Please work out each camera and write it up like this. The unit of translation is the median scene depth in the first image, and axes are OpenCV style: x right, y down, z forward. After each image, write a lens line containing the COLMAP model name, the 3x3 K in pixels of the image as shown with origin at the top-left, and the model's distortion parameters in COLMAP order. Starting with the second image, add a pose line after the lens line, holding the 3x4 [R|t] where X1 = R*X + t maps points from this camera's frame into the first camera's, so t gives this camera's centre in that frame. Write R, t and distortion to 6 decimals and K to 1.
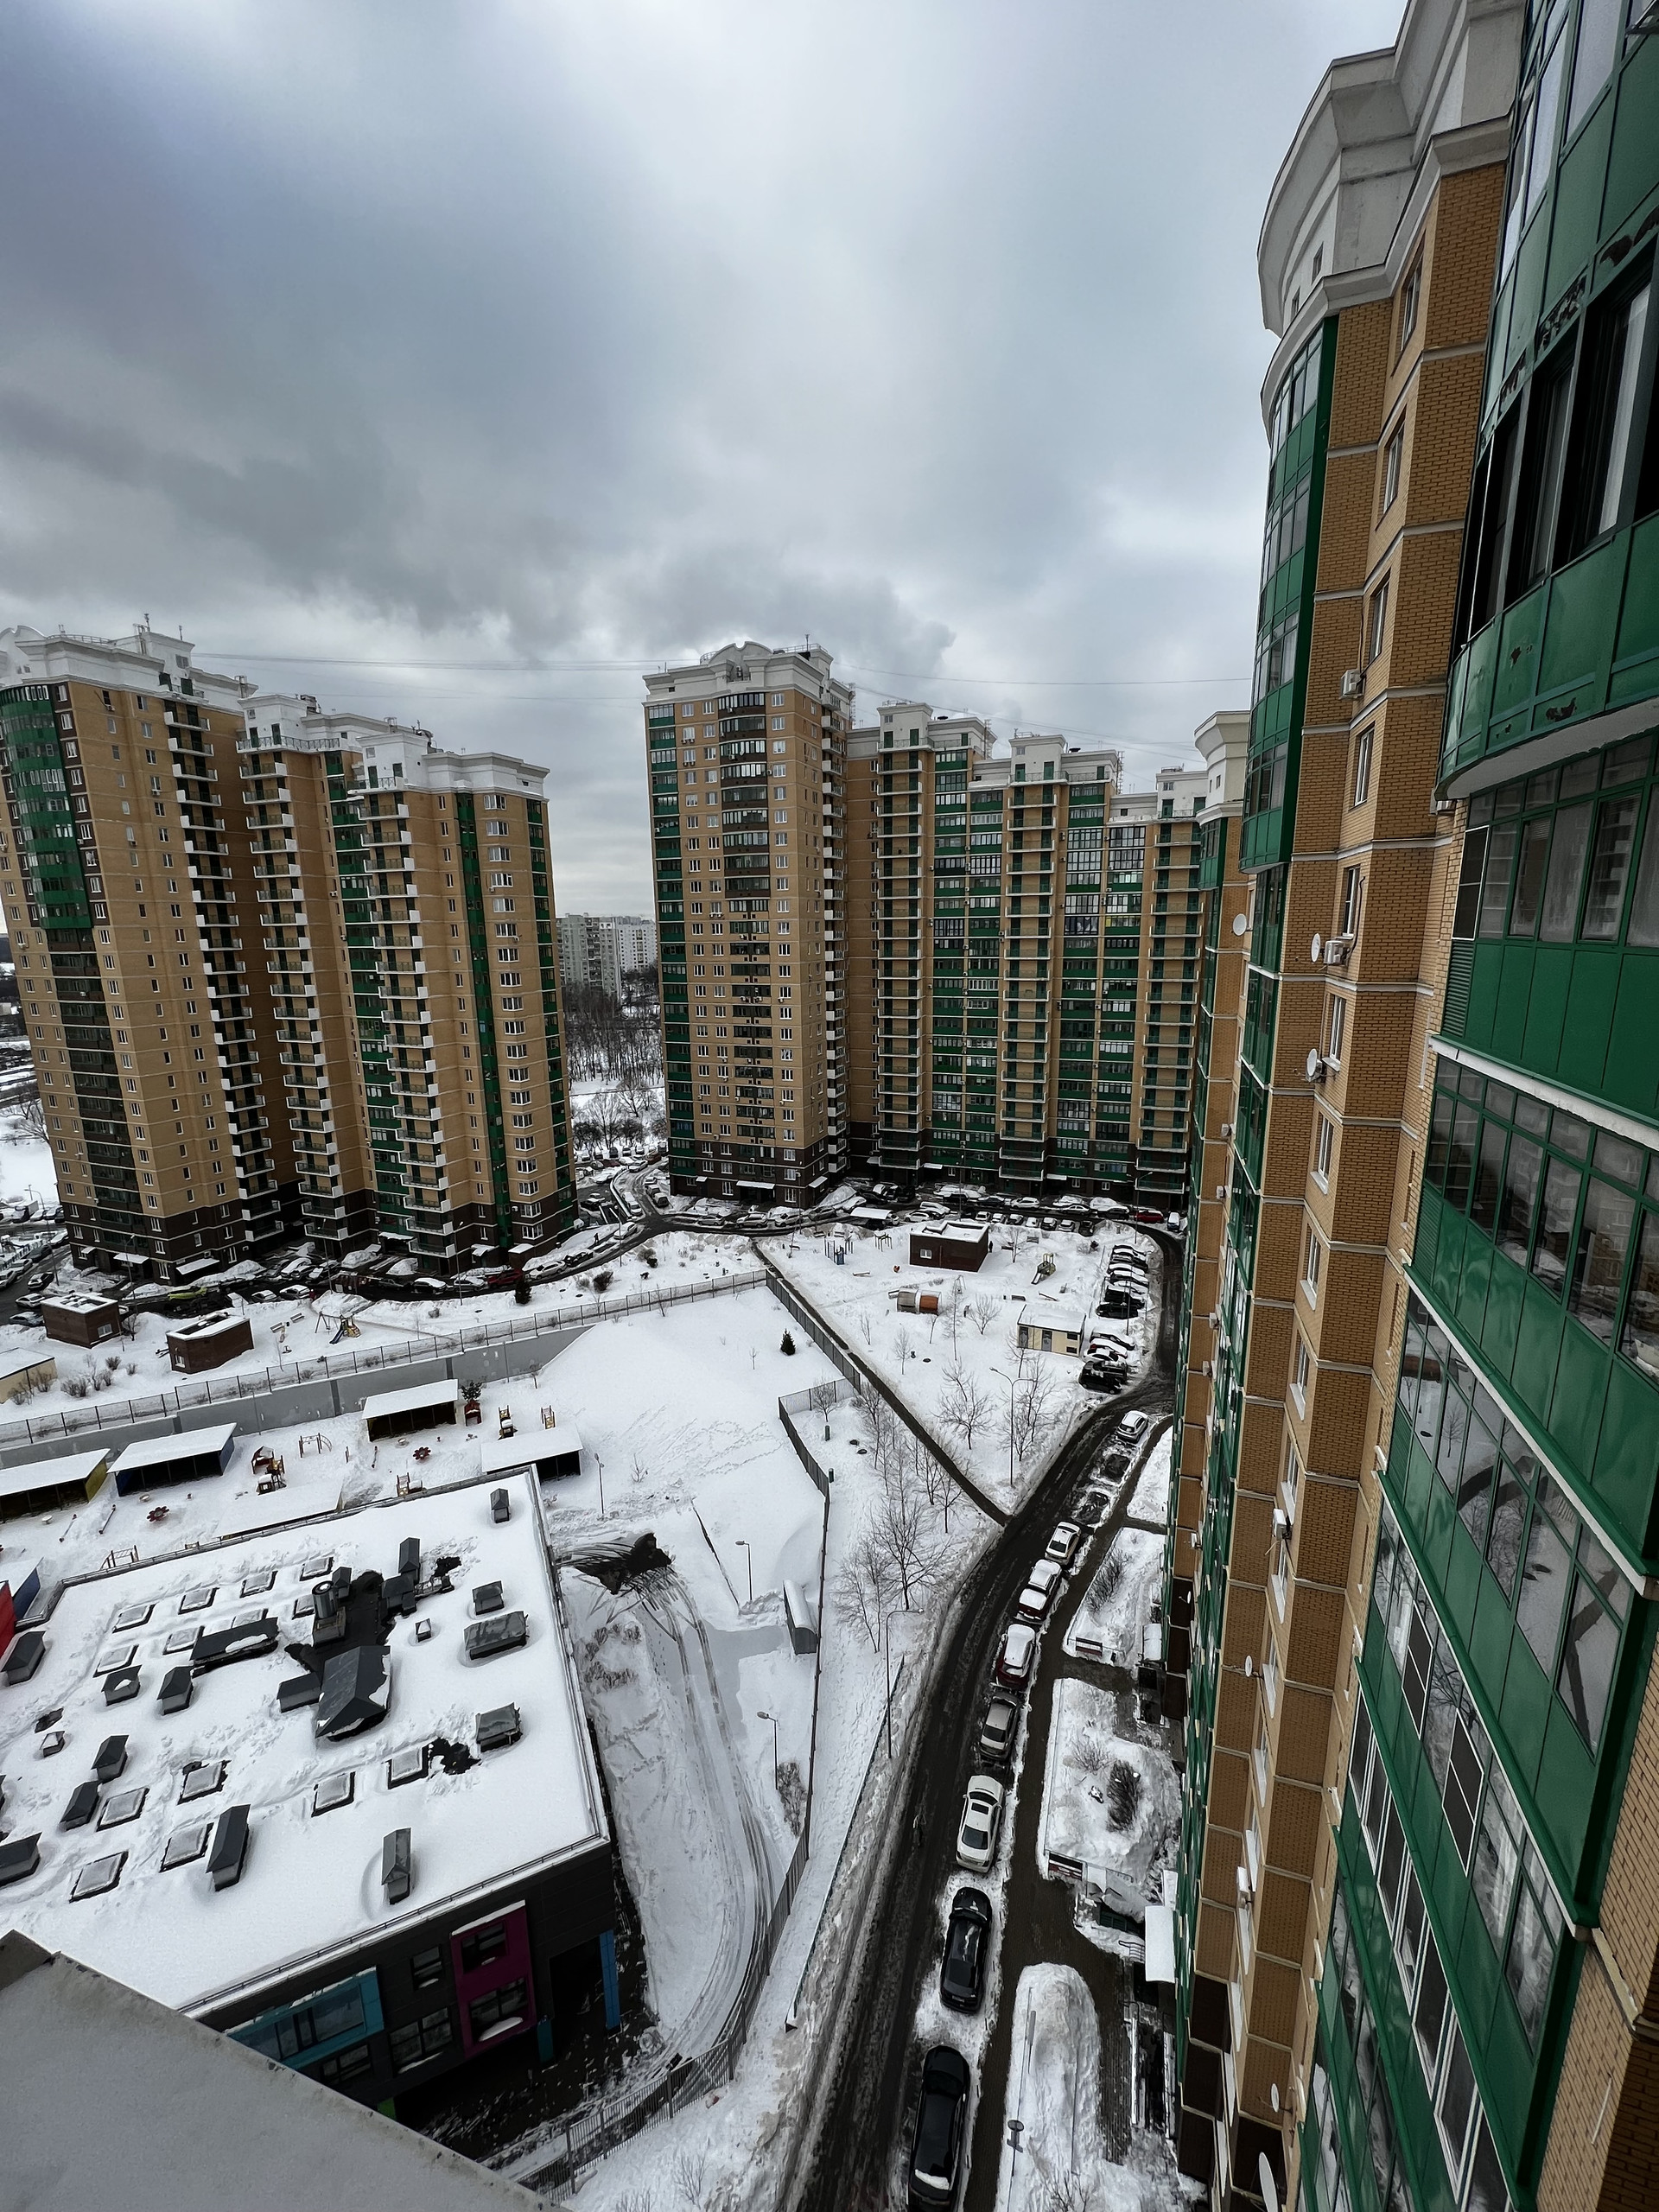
lens RADIAL K [[880.0, 0, 832.1], [0, 880.0, 1103.1], [0, 0, 1]] dist [0.000098, -0.000325]
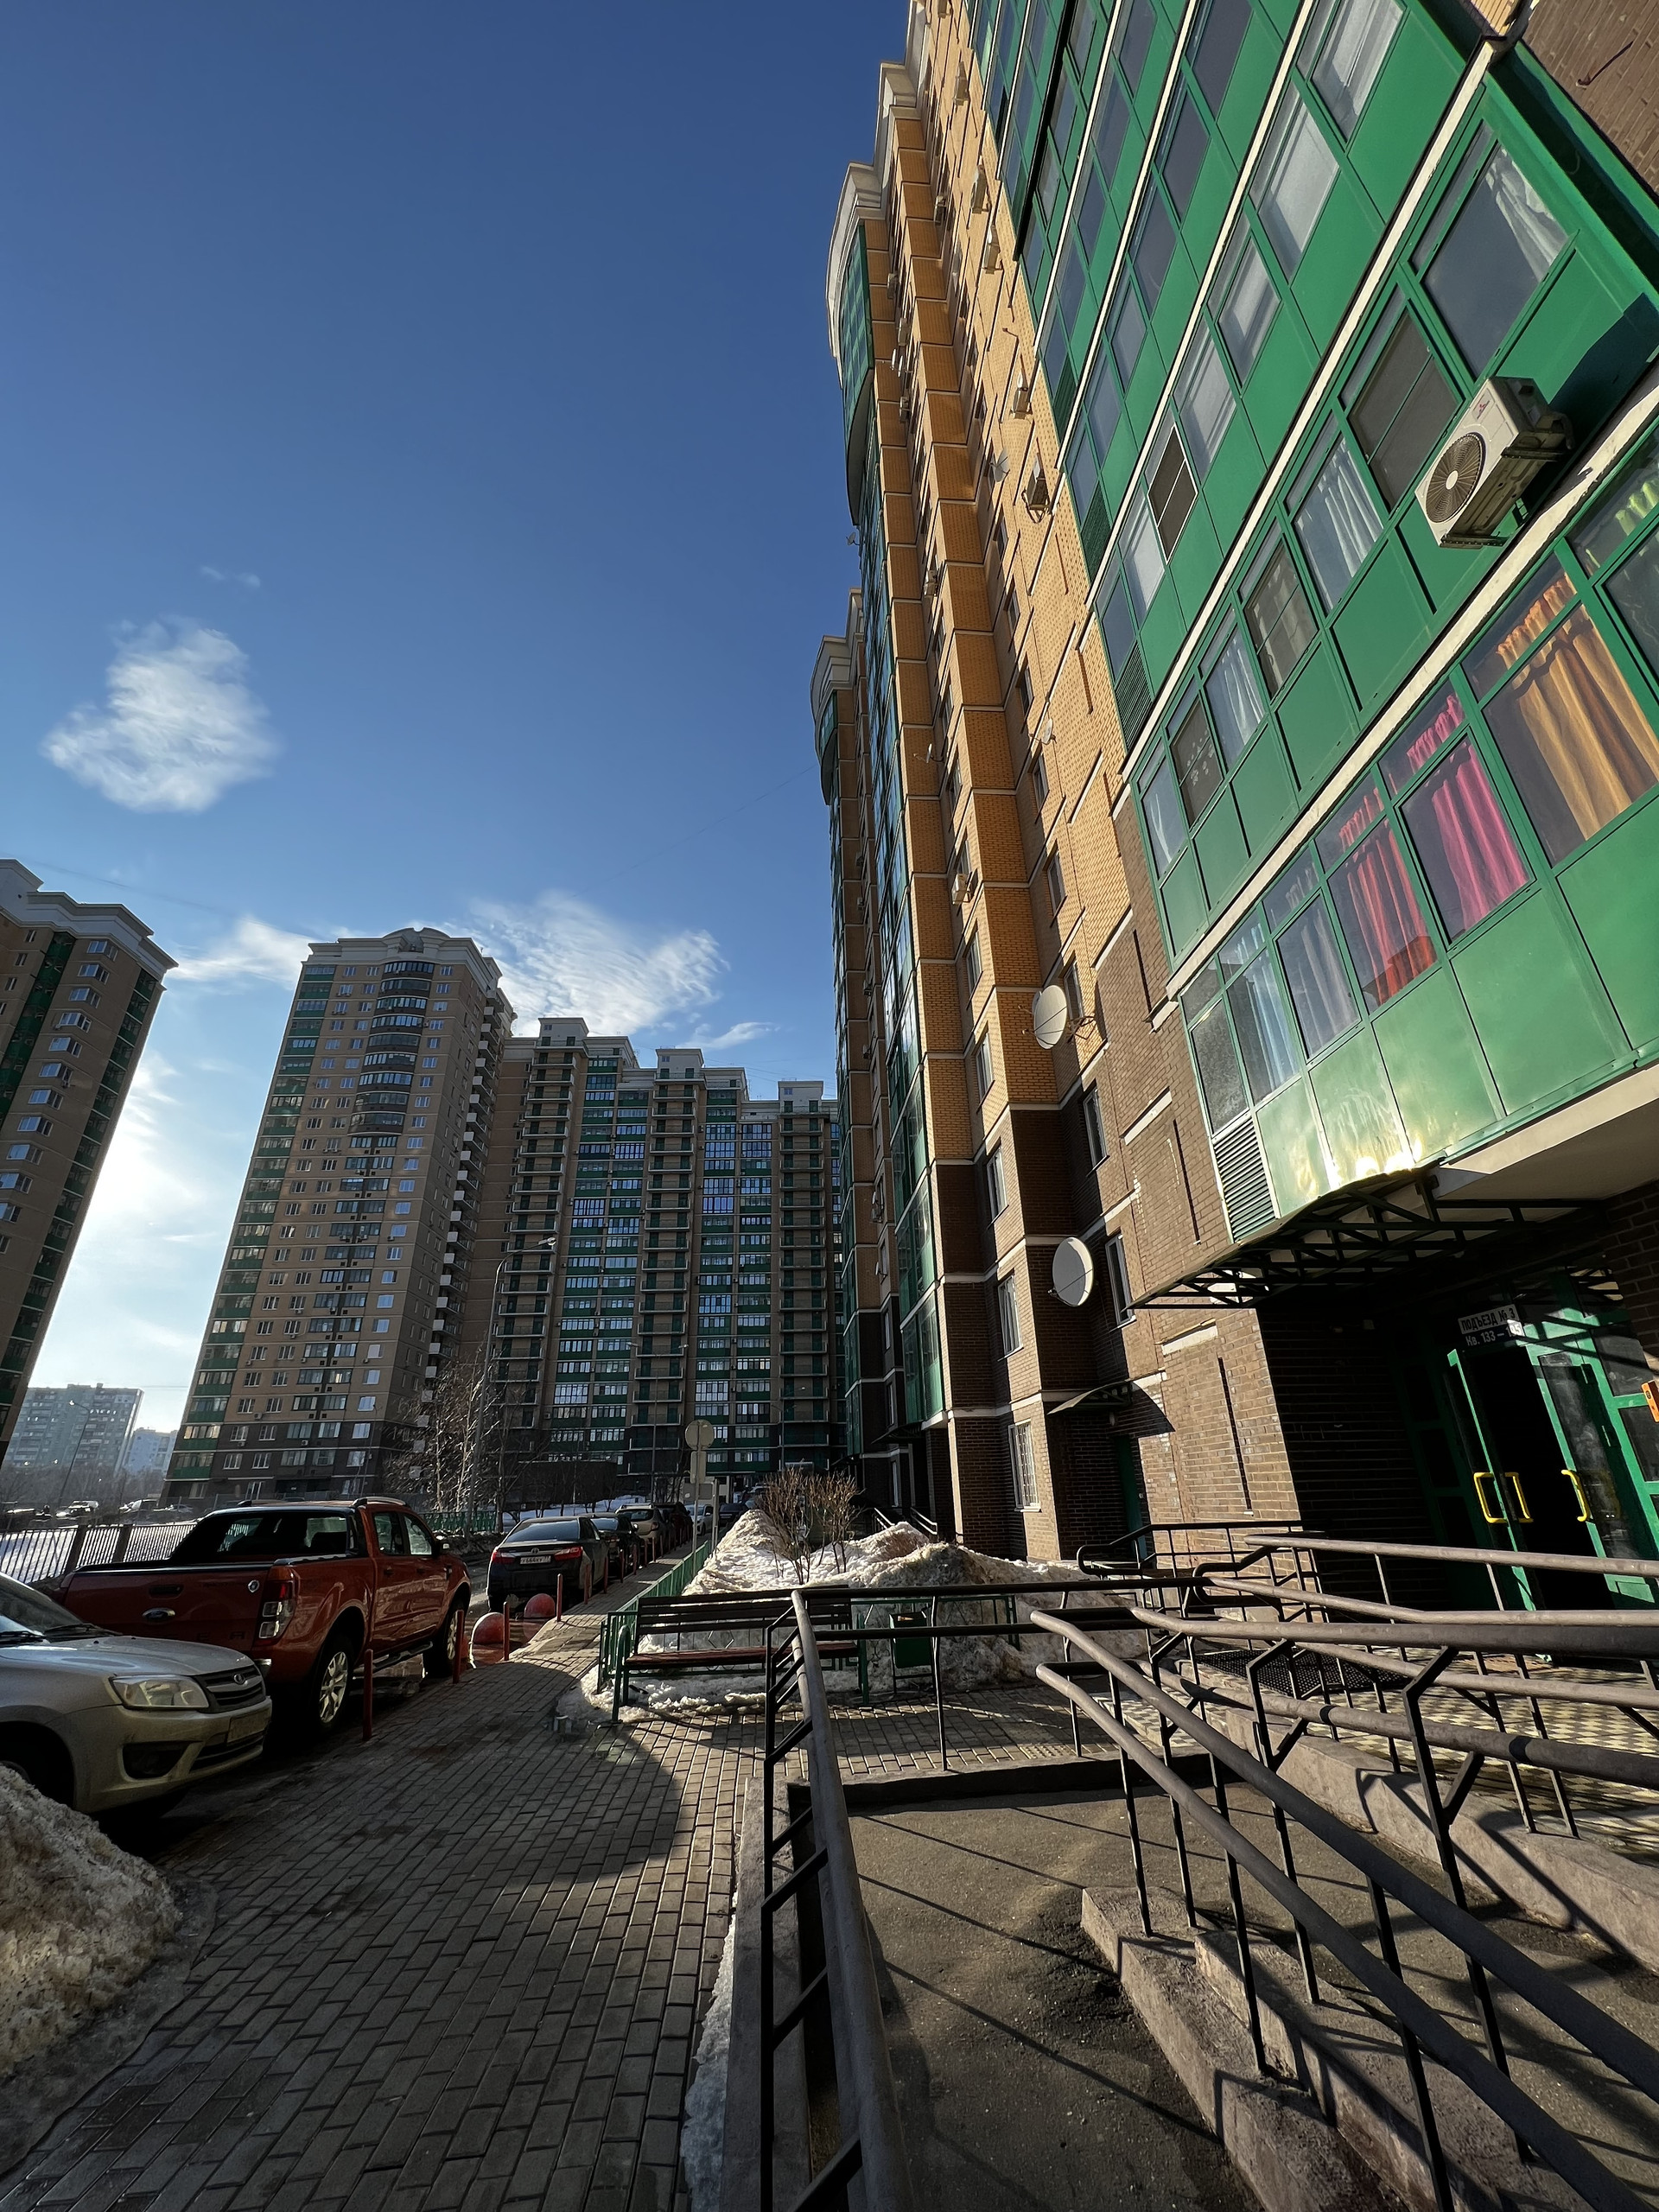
lens RADIAL K [[880.0, 0, 832.1], [0, 880.0, 1103.1], [0, 0, 1]] dist [0.000098, -0.000325]
pose [[0.920532, 0.156016, 0.358162, 0.011962], [0.086599, 0.812496, -0.576498, 0.326504], [-0.380948, 0.561702, 0.734418, 0.105808]]
